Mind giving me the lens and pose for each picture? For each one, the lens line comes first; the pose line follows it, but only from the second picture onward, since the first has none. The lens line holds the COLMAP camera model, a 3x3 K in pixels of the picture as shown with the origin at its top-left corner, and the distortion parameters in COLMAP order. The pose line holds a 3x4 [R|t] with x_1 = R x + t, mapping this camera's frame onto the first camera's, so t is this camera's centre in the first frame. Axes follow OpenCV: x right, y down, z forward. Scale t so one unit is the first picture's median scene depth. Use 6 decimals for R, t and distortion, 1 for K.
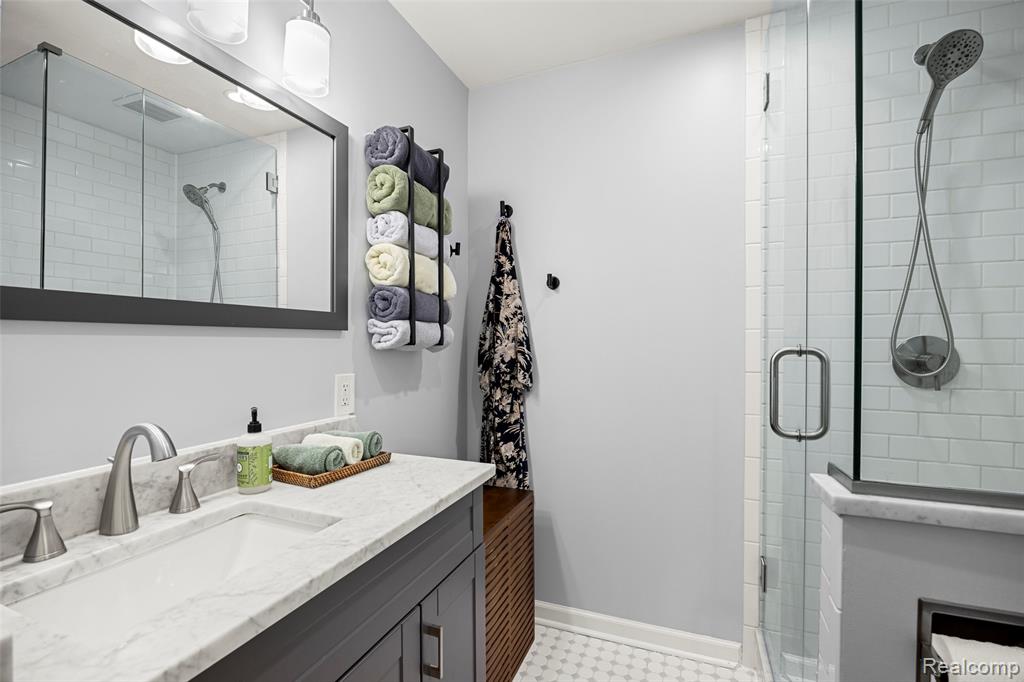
lens RADIAL K [[449.2, 0, 522.6], [0, 449.2, 340.0], [0, 0, 1]] dist [-0.010840, 0.001305]
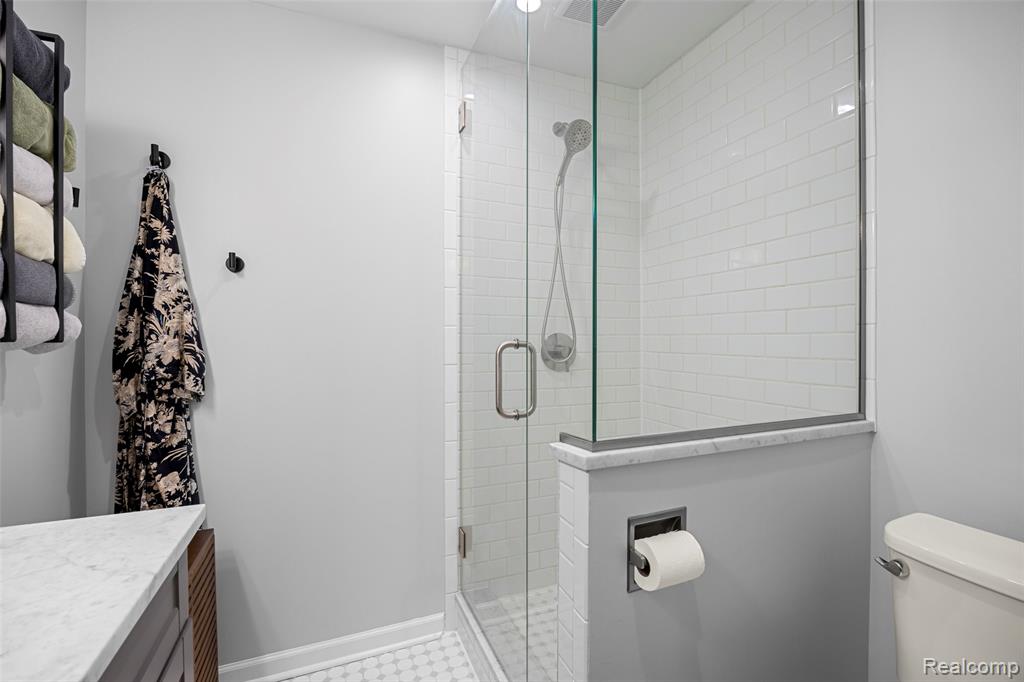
lens RADIAL K [[449.2, 0, 475.2], [0, 449.2, 337.5], [0, 0, 1]] dist [-0.010840, 0.001305]
pose [[0.727502, 0.000482, 0.686106, -0.179431], [-0.000763, 1.000000, 0.000107, 0.004070], [-0.686105, -0.000601, 0.727502, 0.125905]]
